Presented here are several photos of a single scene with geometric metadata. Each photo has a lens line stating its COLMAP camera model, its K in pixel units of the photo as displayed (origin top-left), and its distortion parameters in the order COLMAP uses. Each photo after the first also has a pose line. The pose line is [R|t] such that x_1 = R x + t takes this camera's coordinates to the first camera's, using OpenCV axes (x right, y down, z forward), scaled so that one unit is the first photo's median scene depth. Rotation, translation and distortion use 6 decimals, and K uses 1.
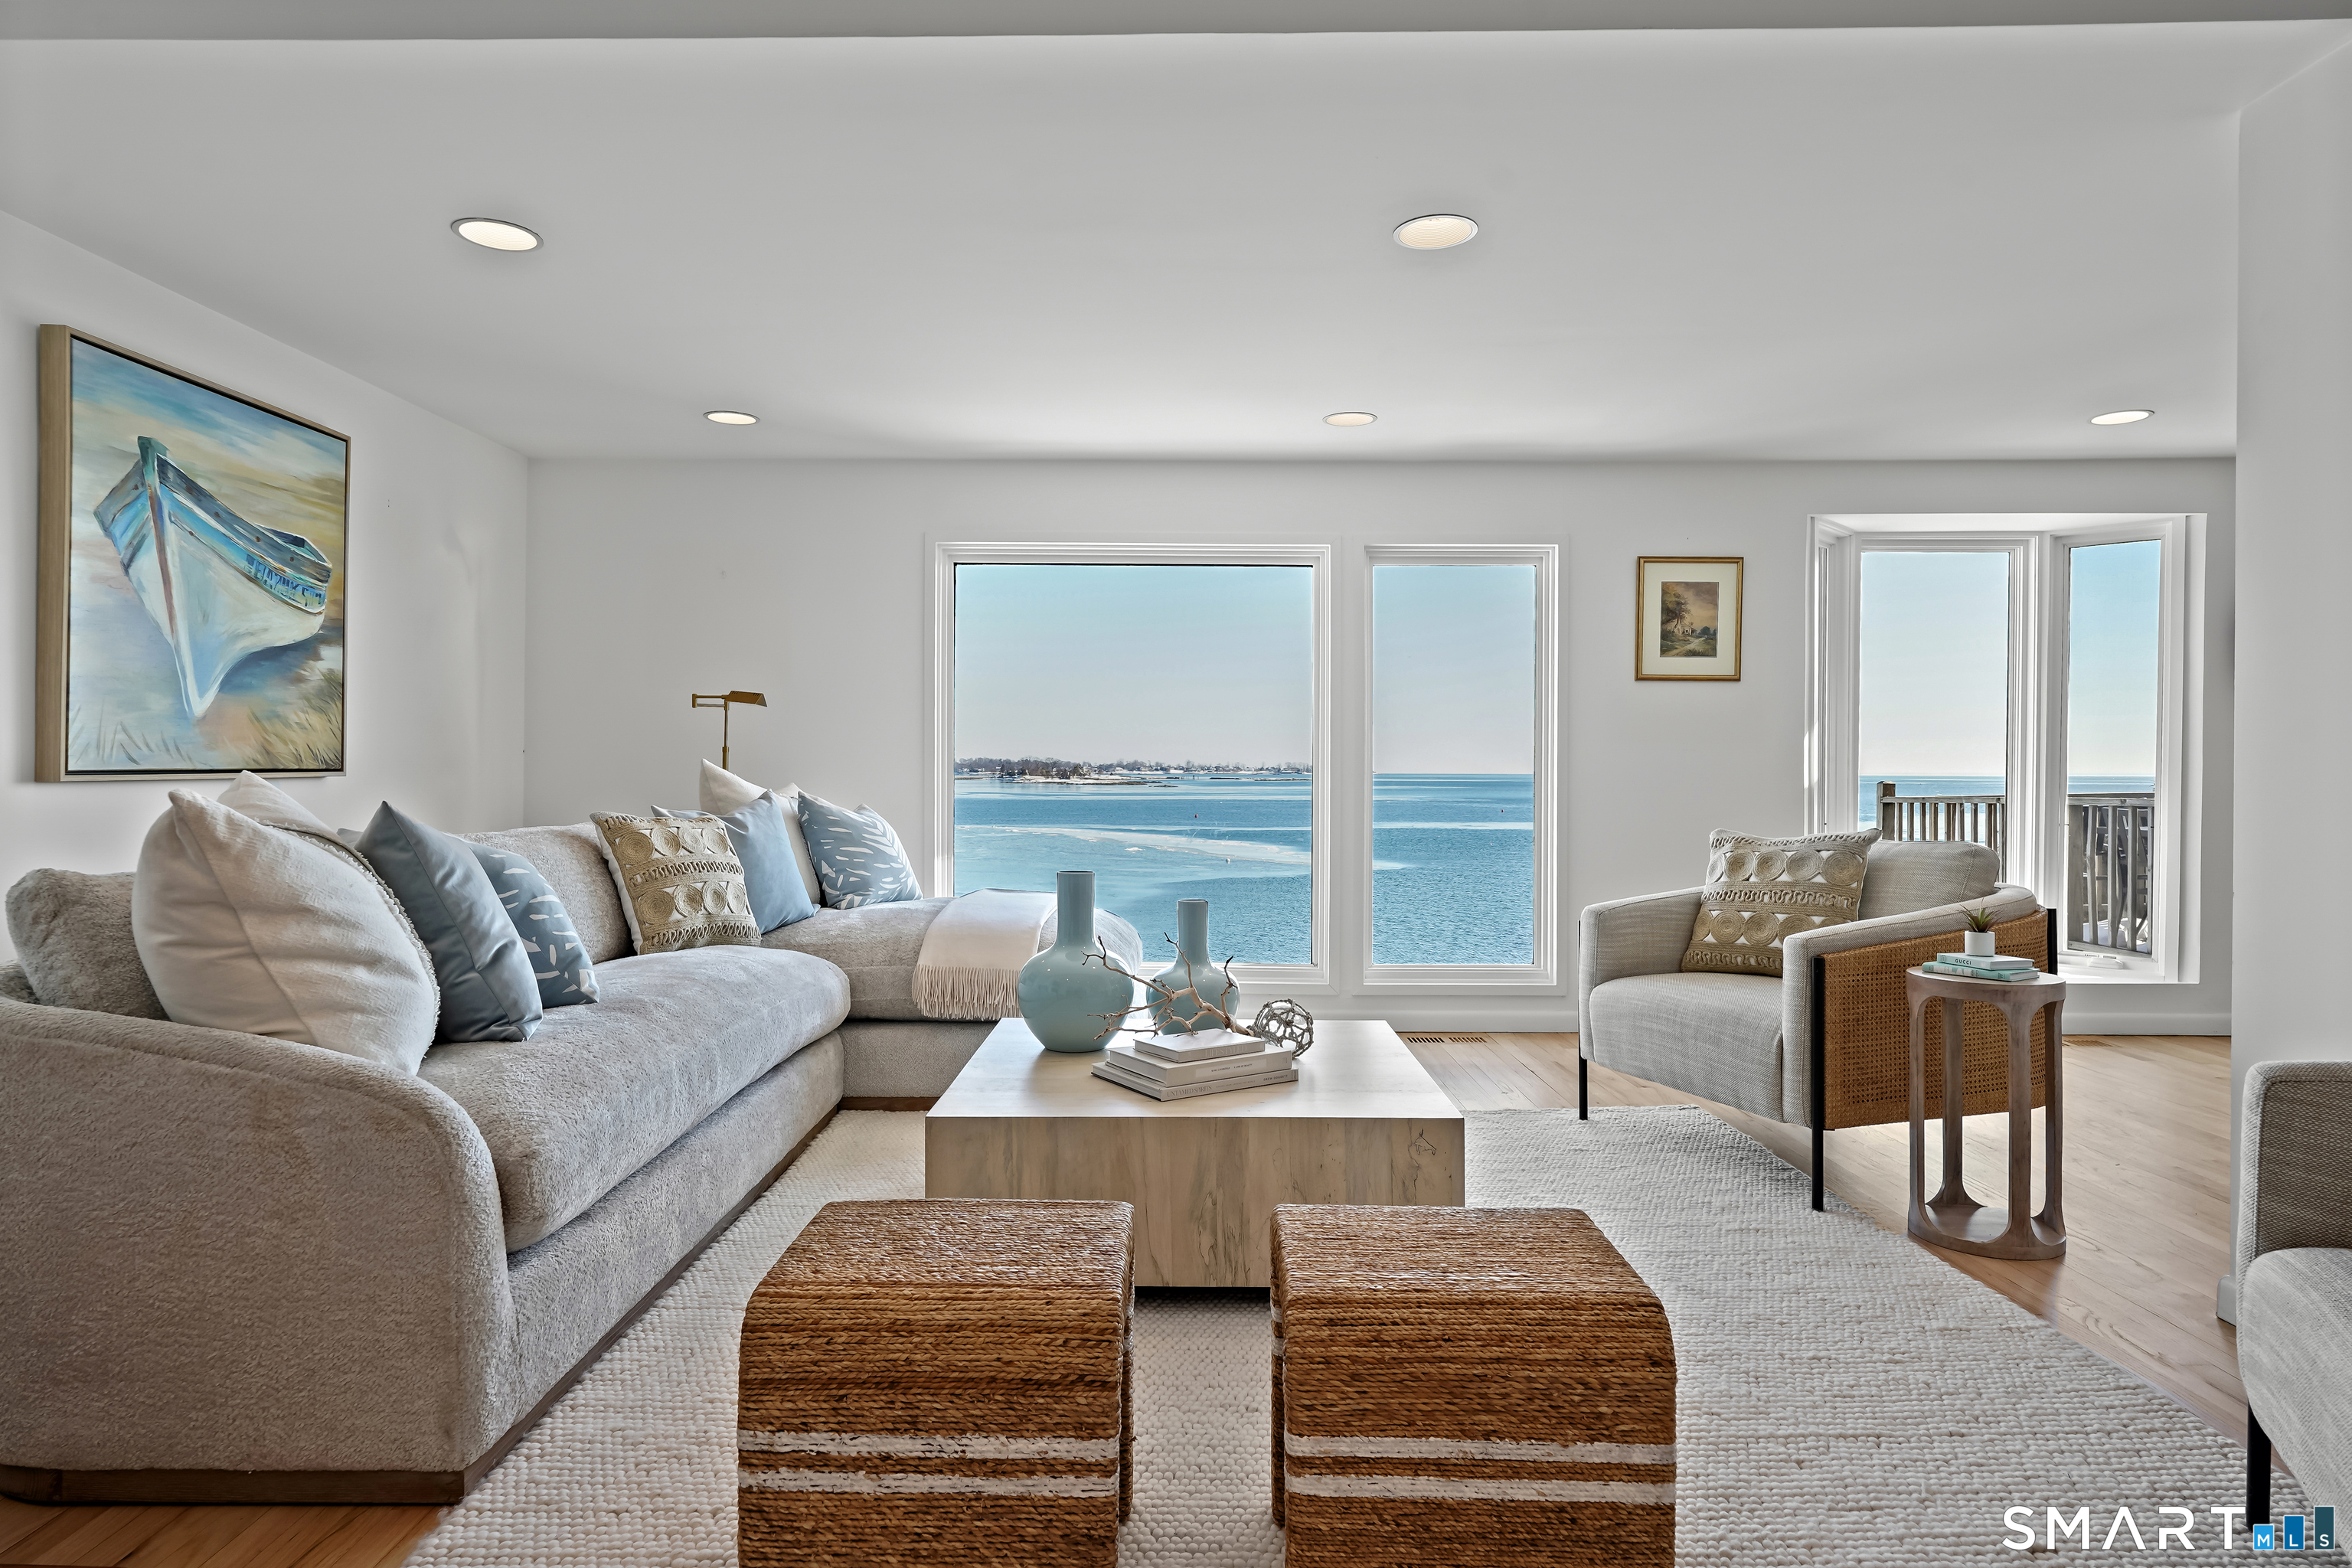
lens RADIAL K [[1321.0, 0, 1171.3], [0, 1321.0, 763.5], [0, 0, 1]] dist [-0.007885, -0.000774]
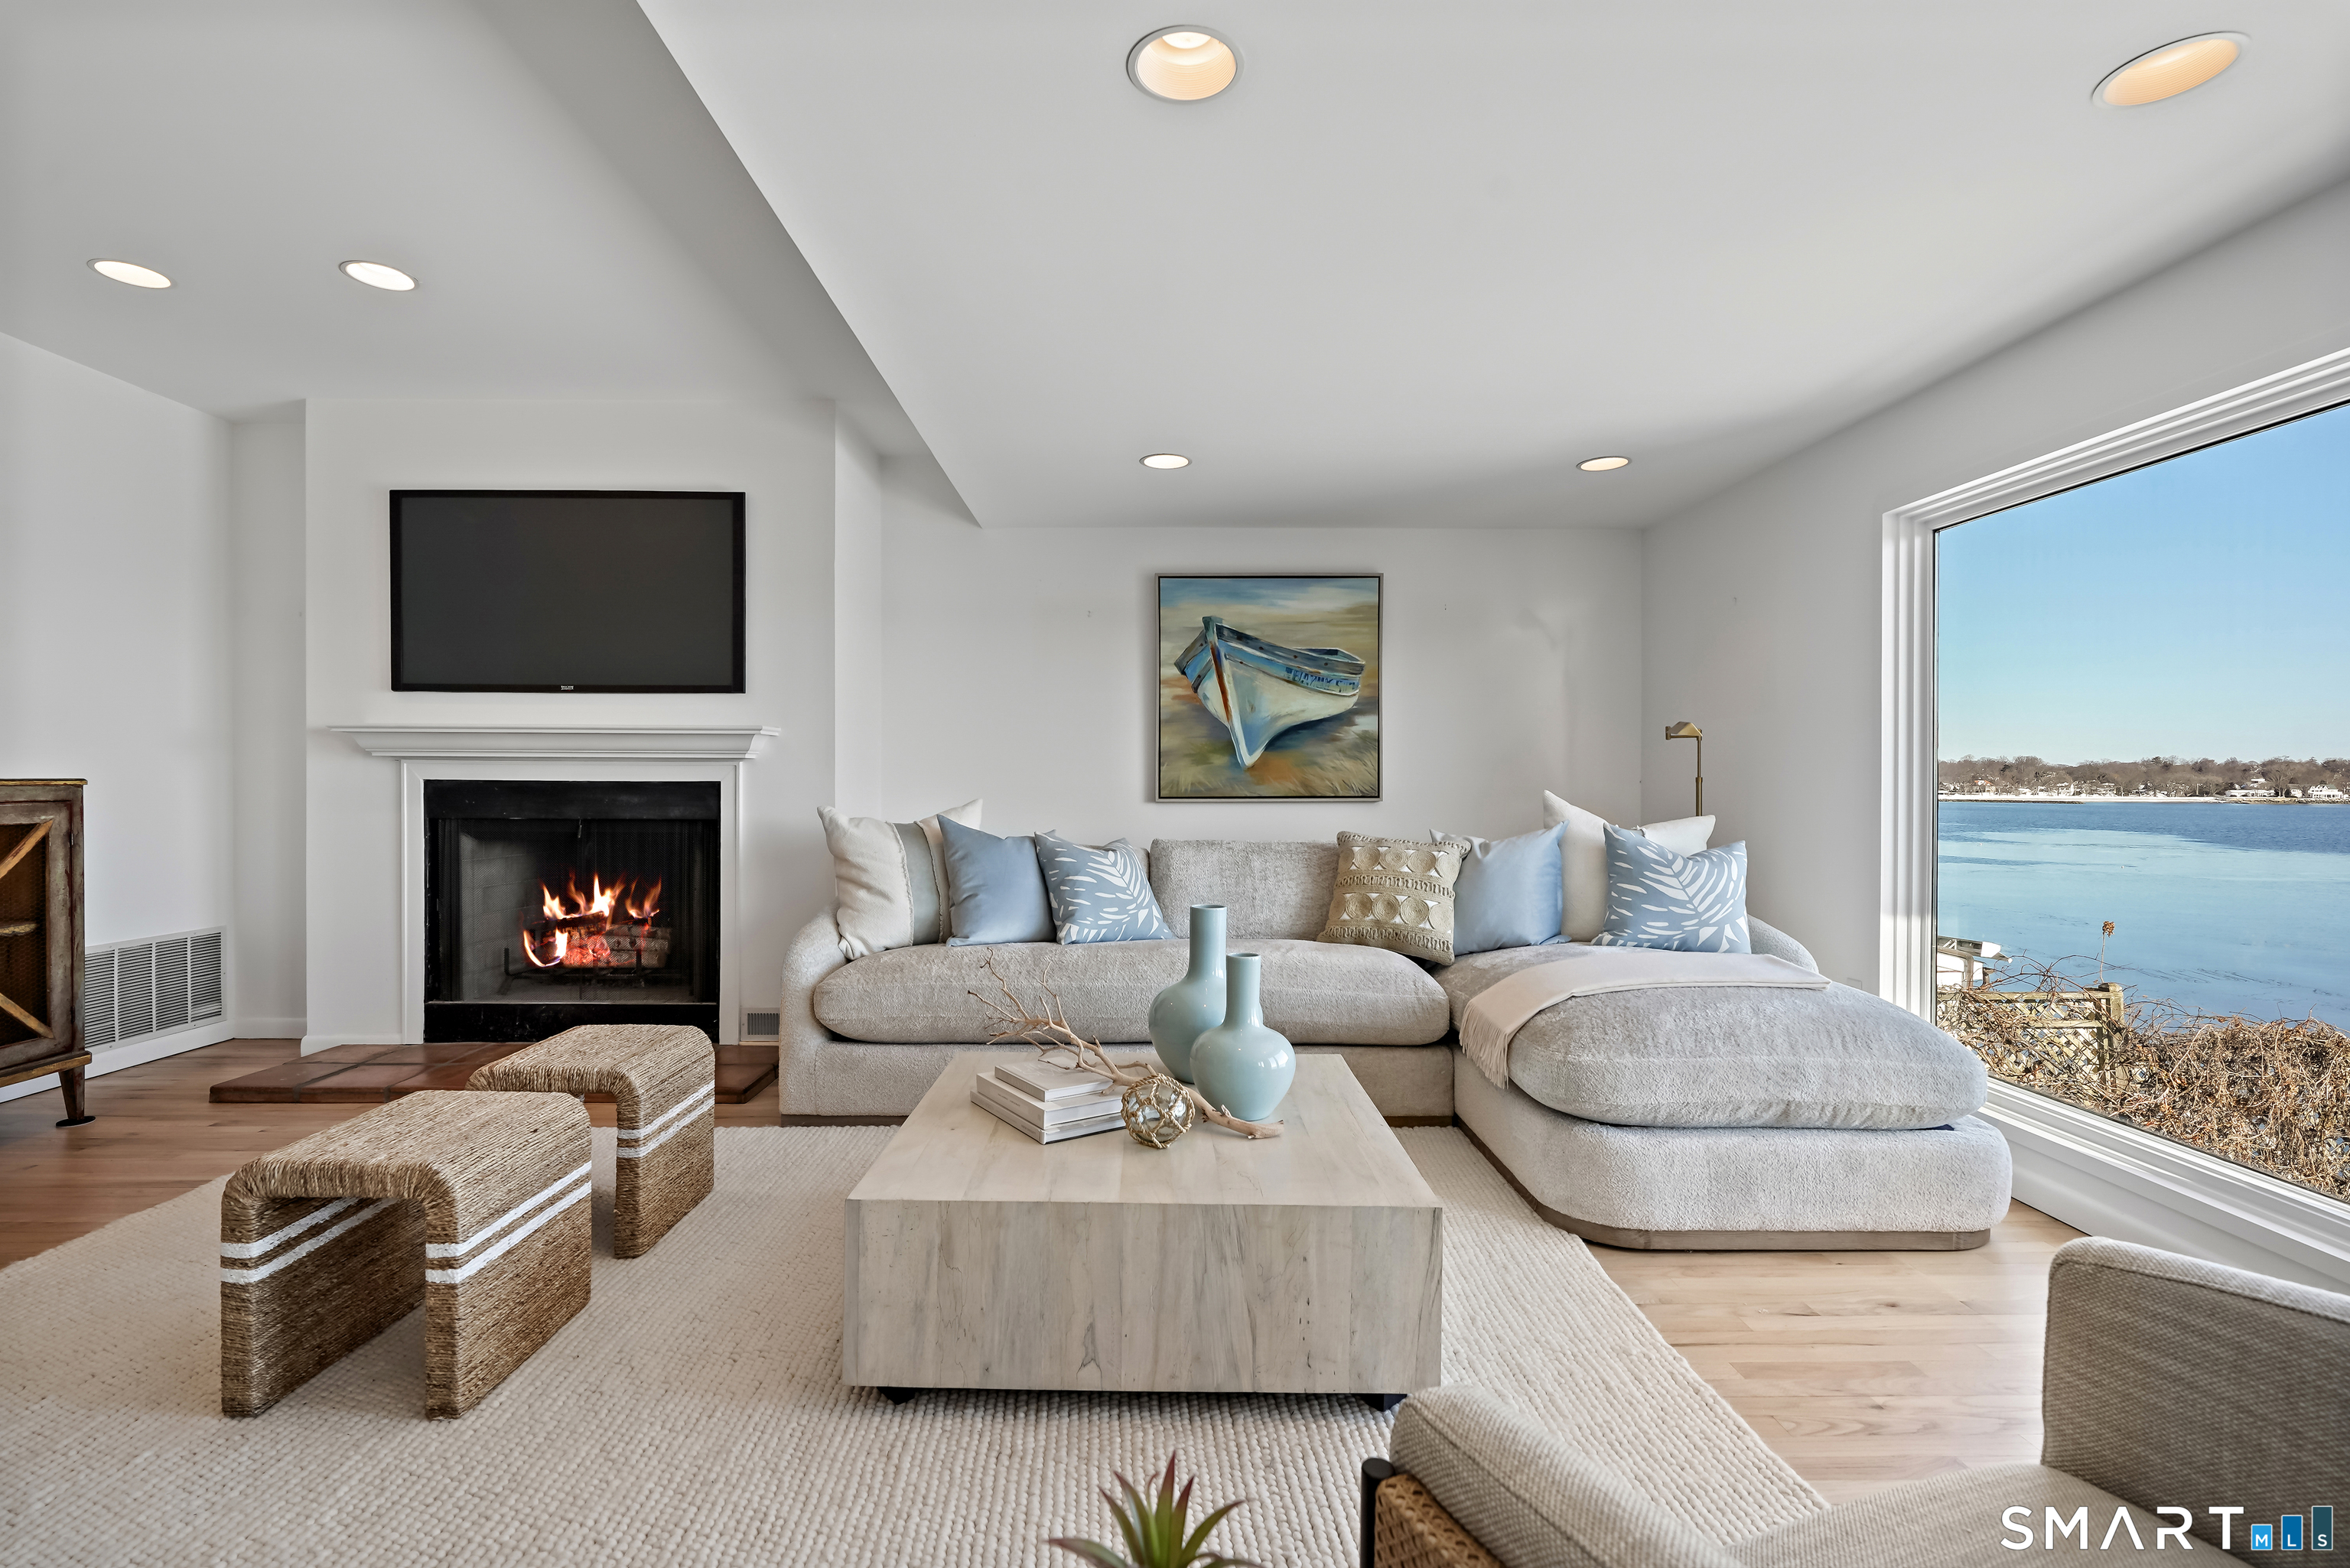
lens RADIAL K [[1072.4, 0, 1172.6], [0, 1072.4, 783.1], [0, 0, 1]] dist [0.002973, 0.000877]
pose [[0.006429, -0.003257, -0.999974, 0.606745], [0.001403, 0.999994, -0.003248, -0.007562], [0.999978, -0.001382, 0.006433, 0.782698]]
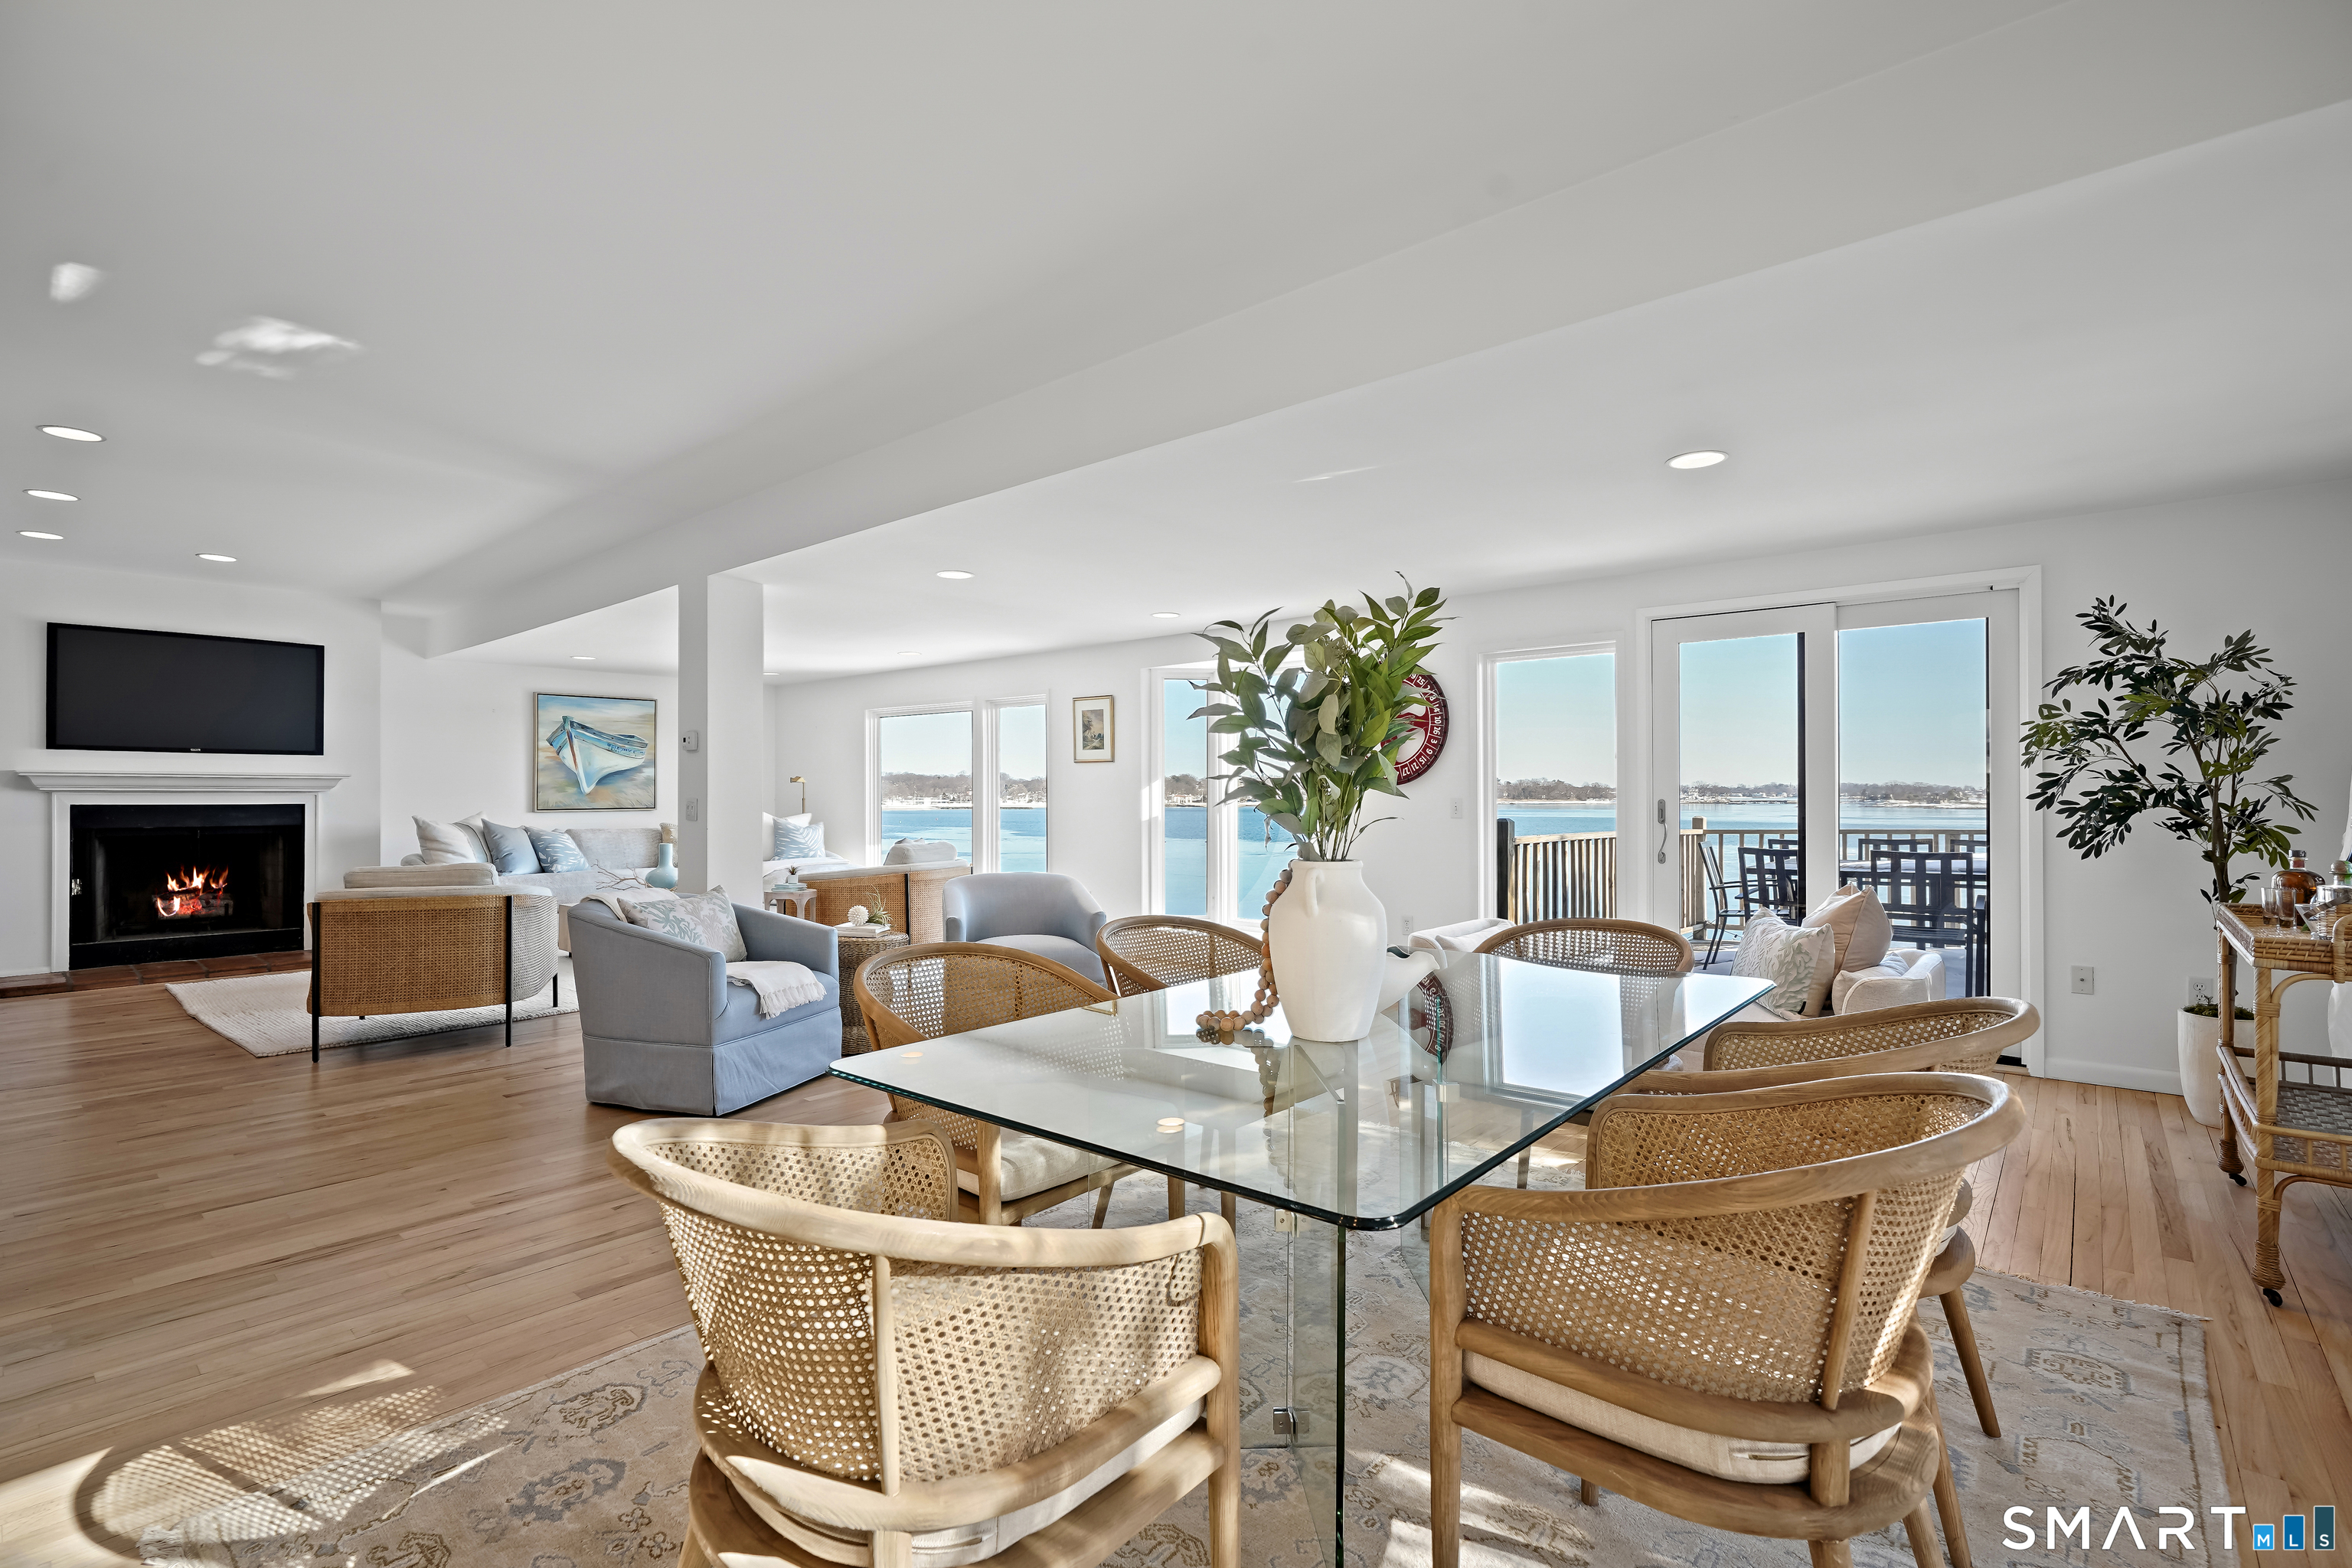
lens RADIAL K [[1073.4, 0, 1159.8], [0, 1073.4, 786.7], [0, 0, 1]] dist [0.002973, 0.000877]
pose [[0.753088, -0.006959, -0.657883, 1.978817], [0.005154, 0.999976, -0.004678, -0.027663], [0.657899, 0.000133, 0.753106, -0.119503]]
